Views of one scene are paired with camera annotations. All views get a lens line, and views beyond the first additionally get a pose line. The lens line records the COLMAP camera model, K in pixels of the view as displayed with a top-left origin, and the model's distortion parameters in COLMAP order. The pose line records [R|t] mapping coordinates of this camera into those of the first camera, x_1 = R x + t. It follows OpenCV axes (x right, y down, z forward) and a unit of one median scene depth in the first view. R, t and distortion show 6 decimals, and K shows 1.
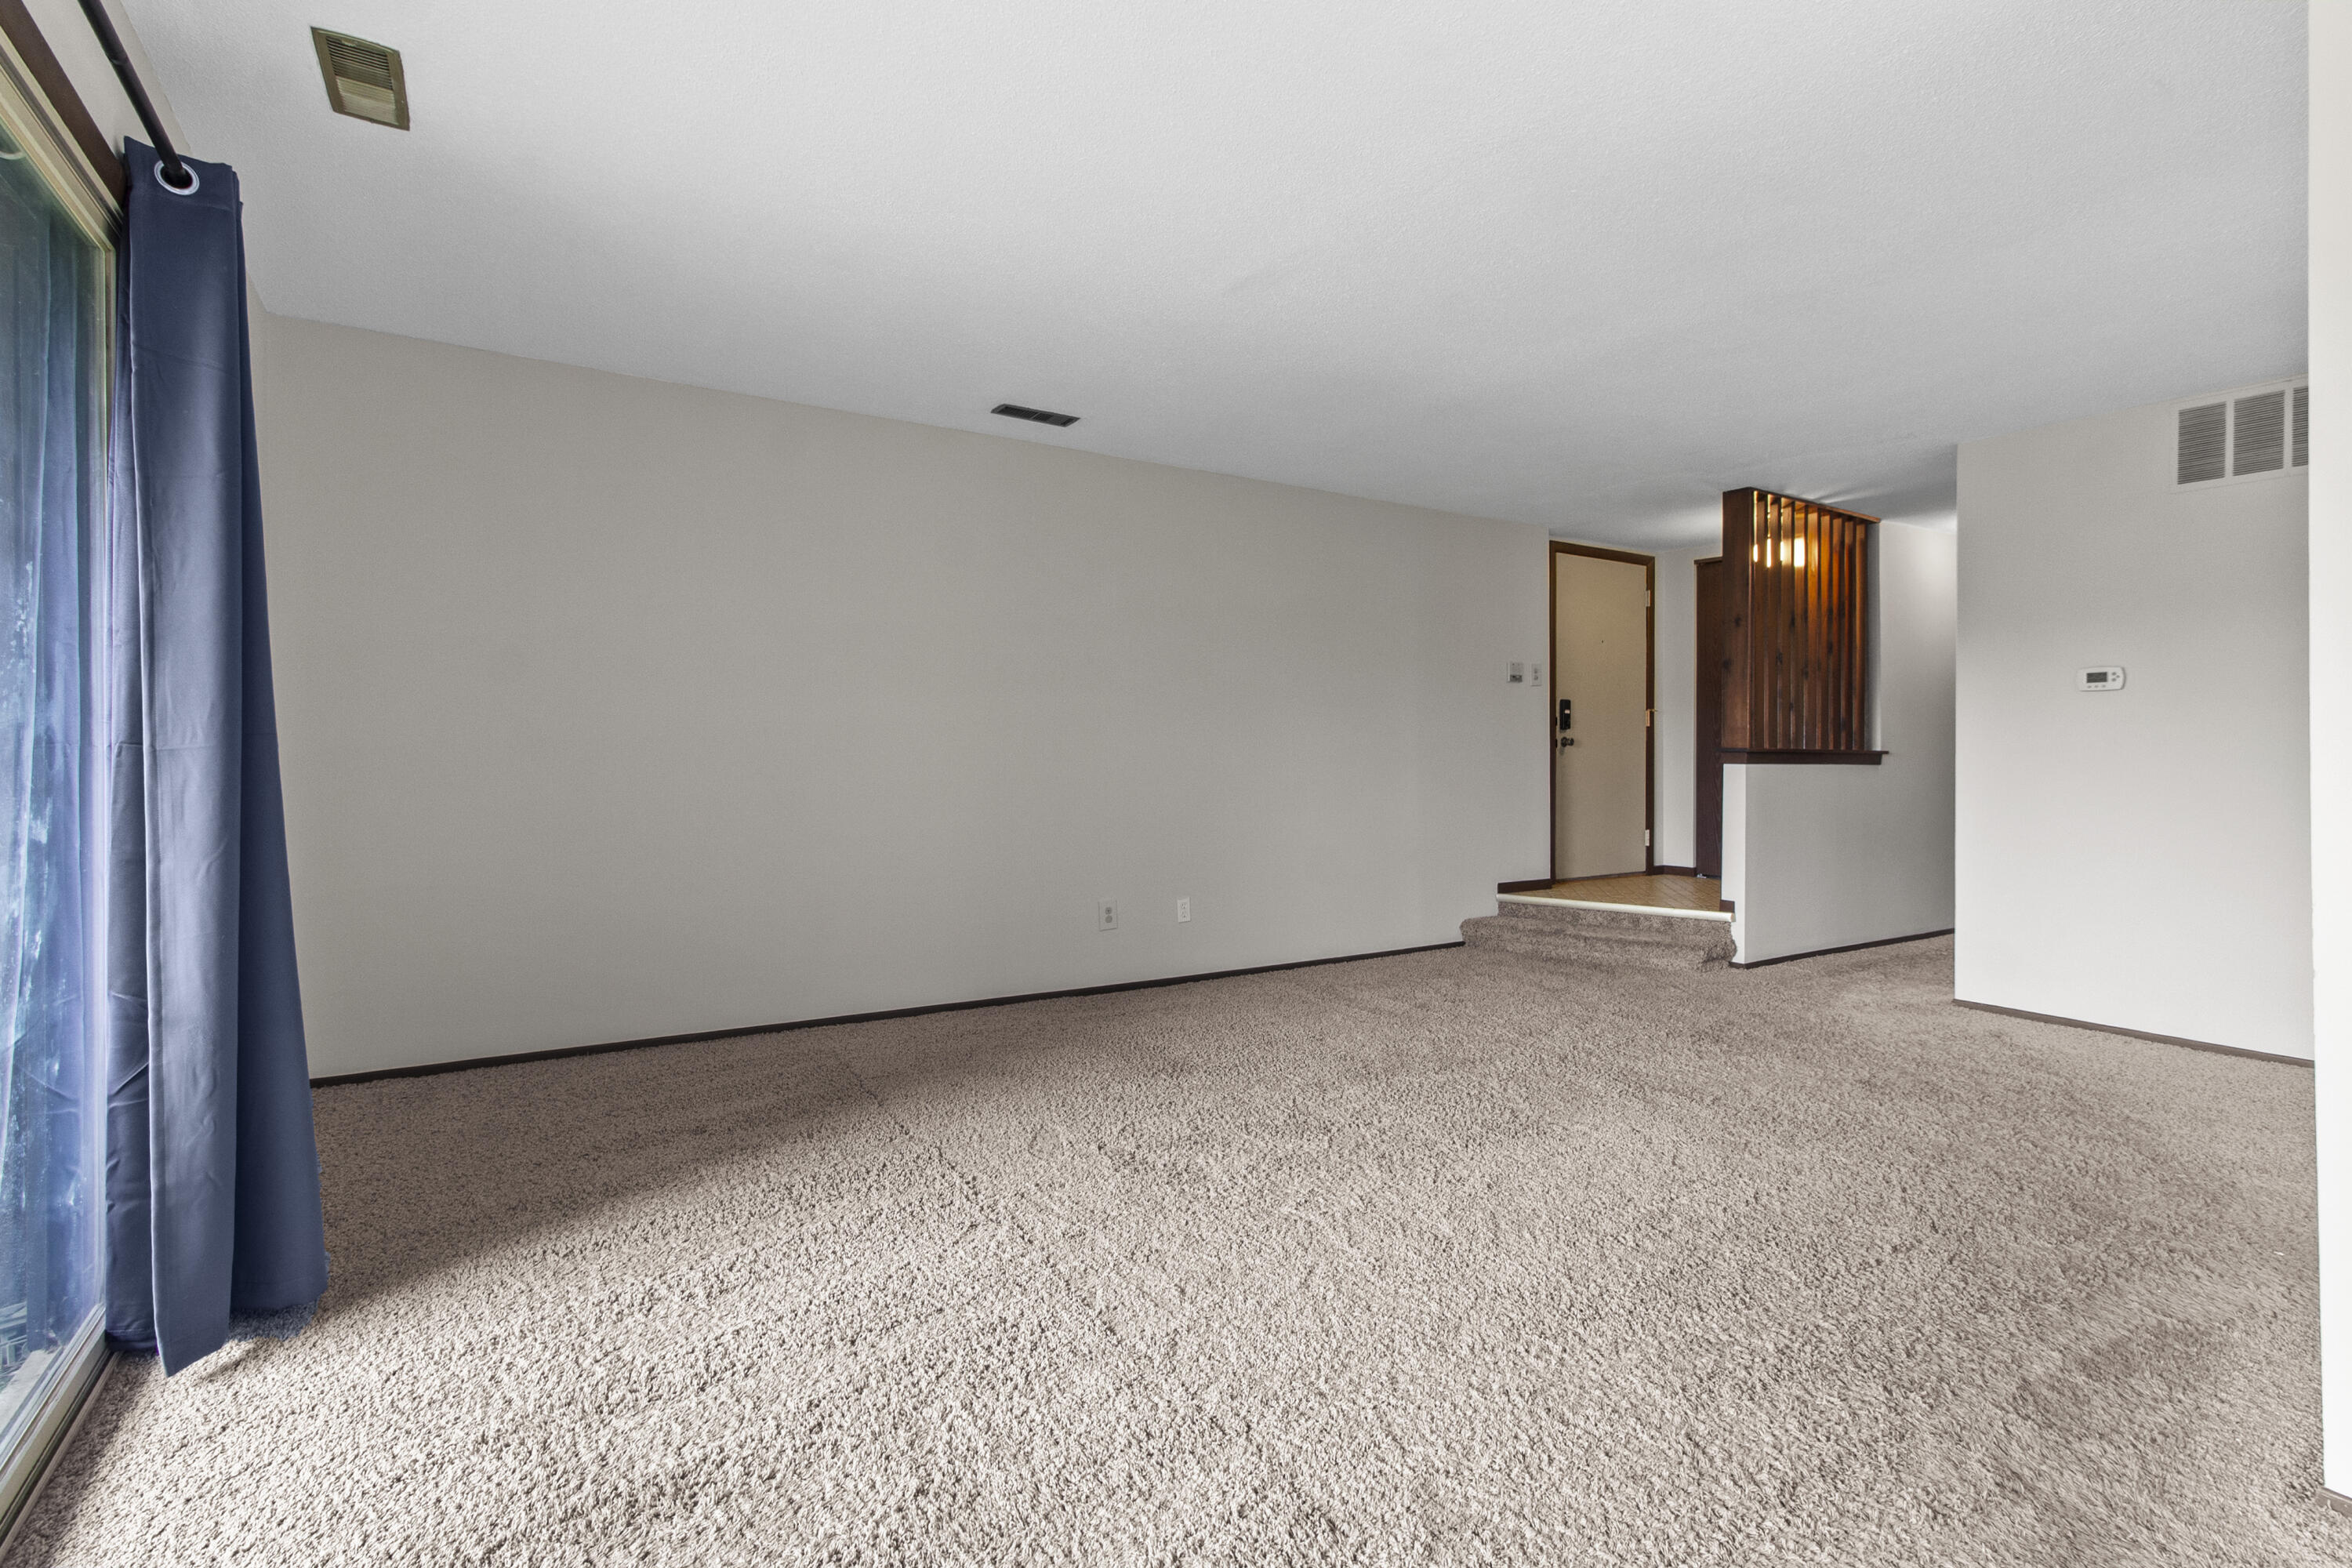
lens RADIAL K [[1067.2, 0, 1176.0], [0, 1067.2, 784.0], [0, 0, 1]] dist [-0.021128, 0.000897]
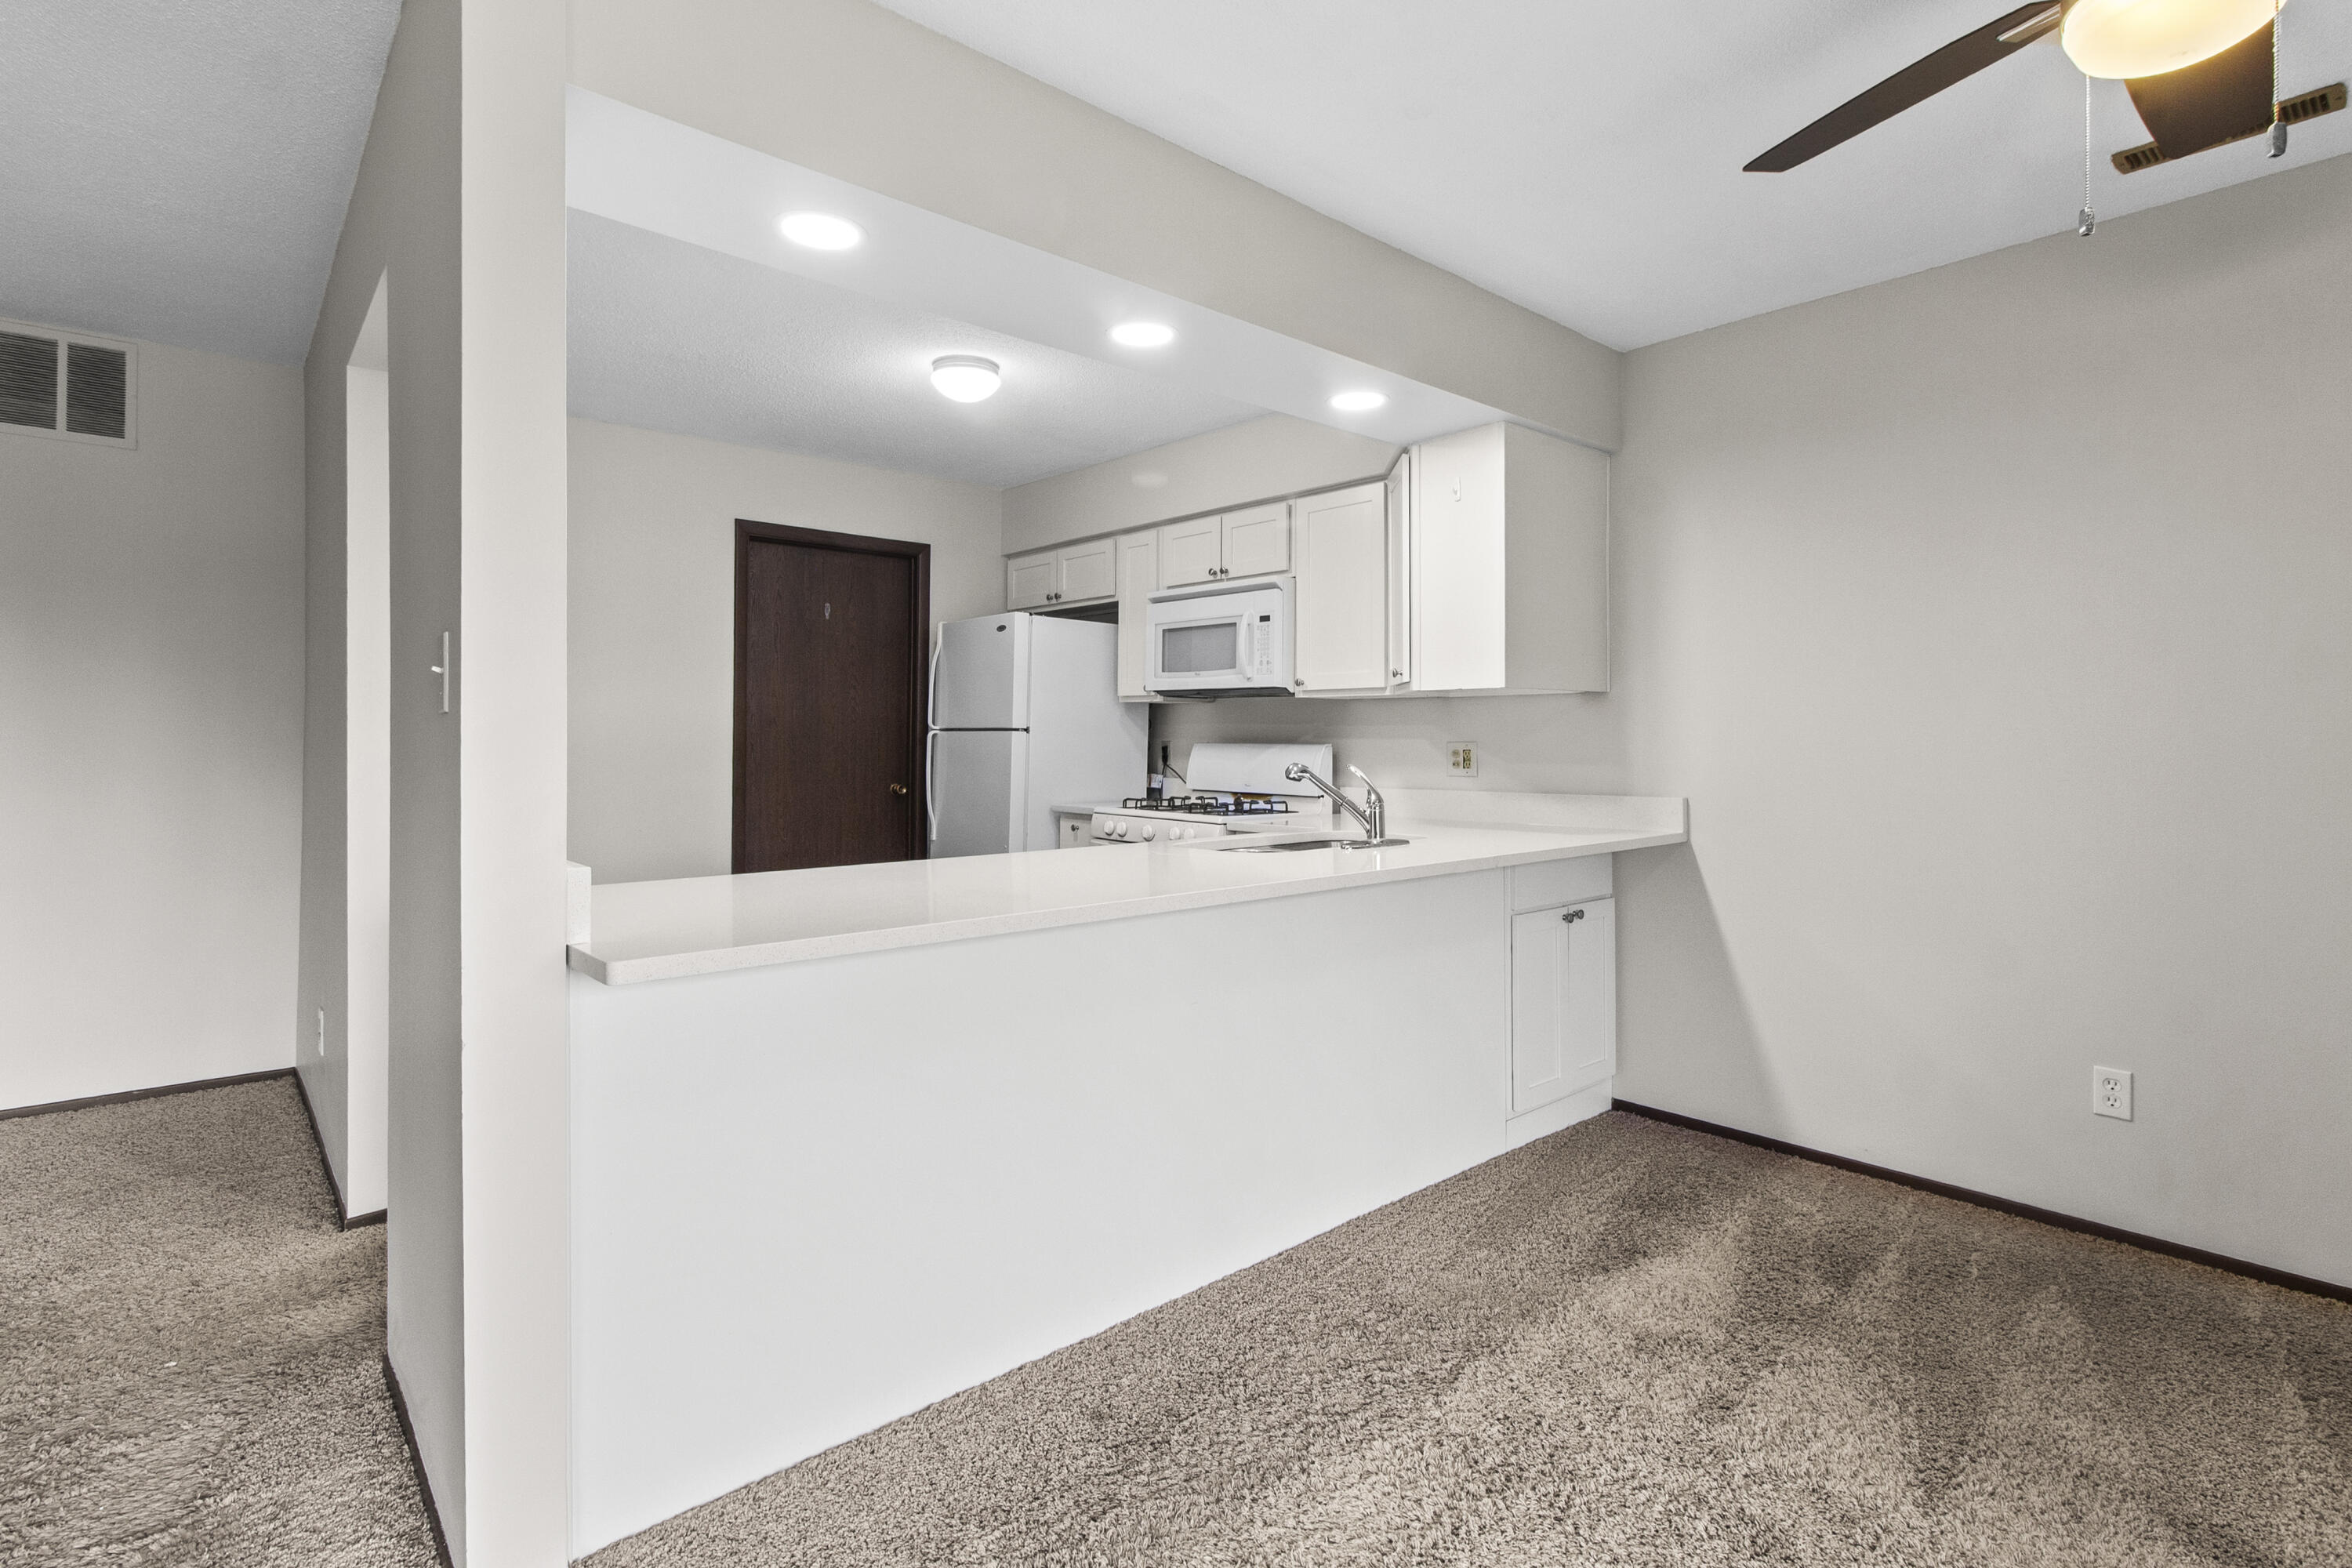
lens RADIAL K [[1122.2, 0, 1162.8], [0, 1122.2, 718.7], [0, 0, 1]] dist [0.000813, 0.000329]
pose [[-0.148033, 0.010269, 0.988929, 0.008472], [0.021317, 0.999747, -0.007191, -0.021034], [-0.988753, 0.020016, -0.148214, 0.124224]]
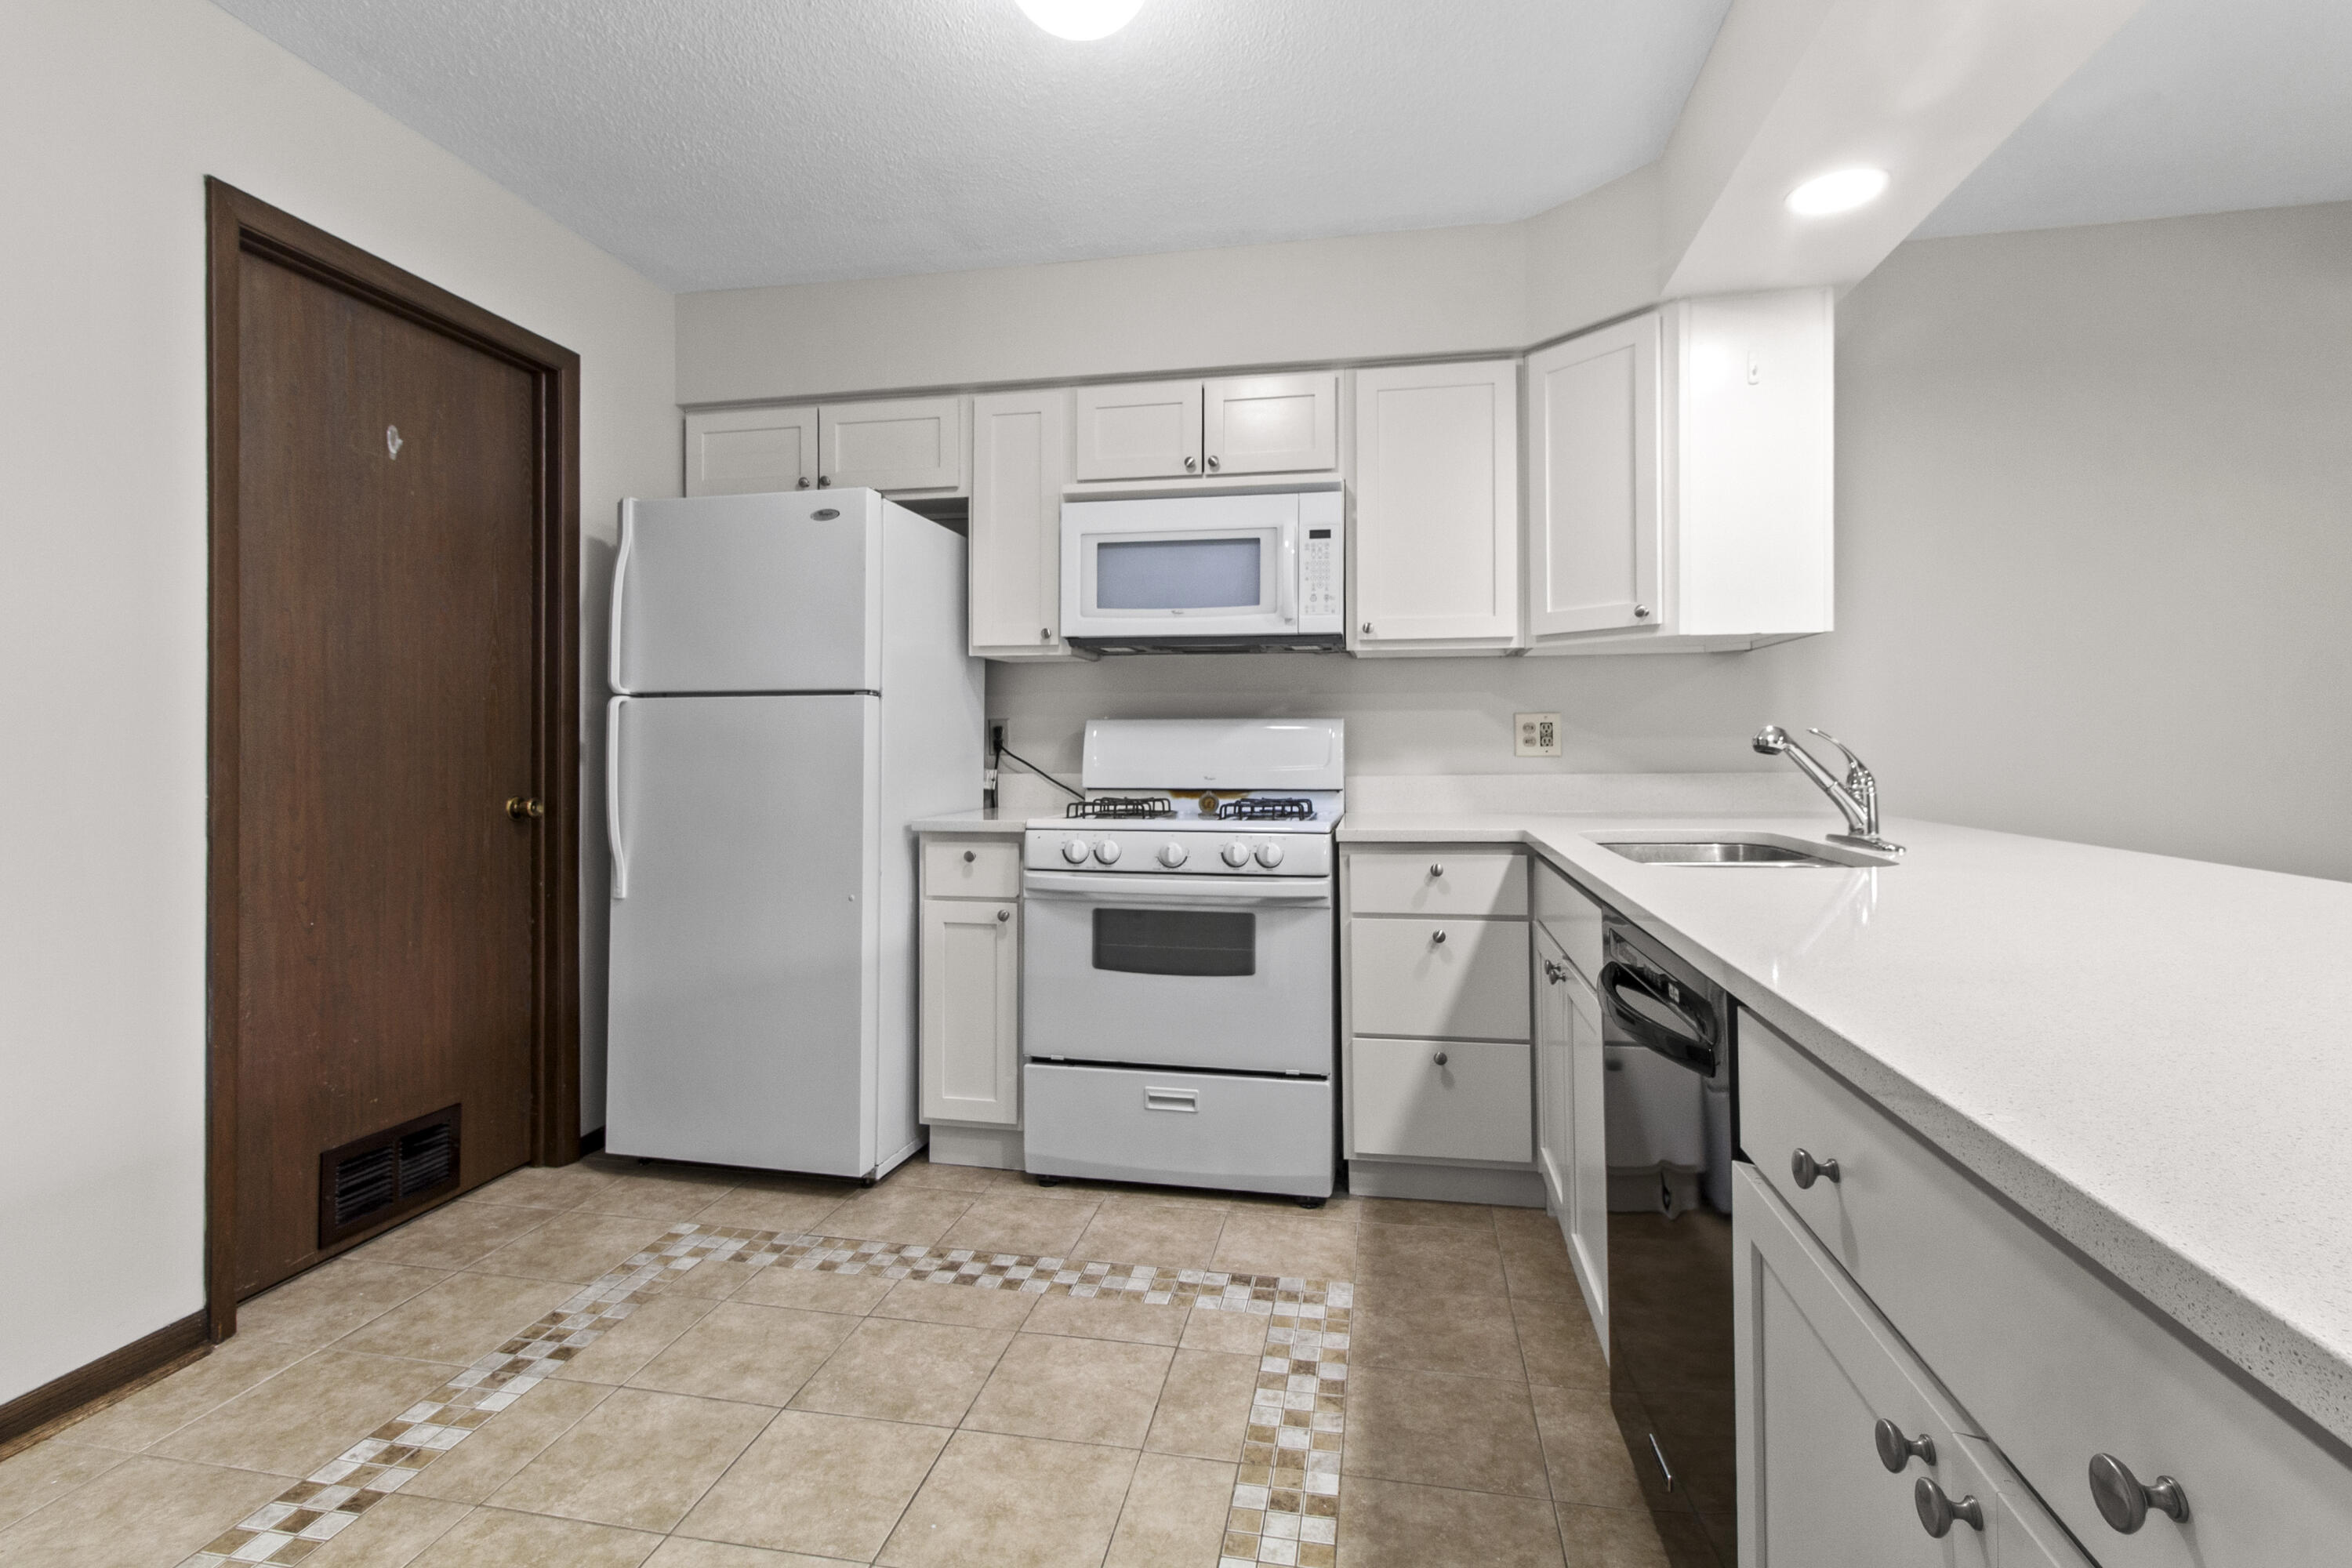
lens RADIAL K [[1117.3, 0, 1176.1], [0, 1117.3, 743.3], [0, 0, 1]] dist [0.001607, 0.000554]
pose [[-0.720679, -0.003855, 0.693258, 0.440531], [0.016913, 0.999589, 0.023142, -0.007853], [-0.693062, 0.028403, -0.720318, 0.372057]]
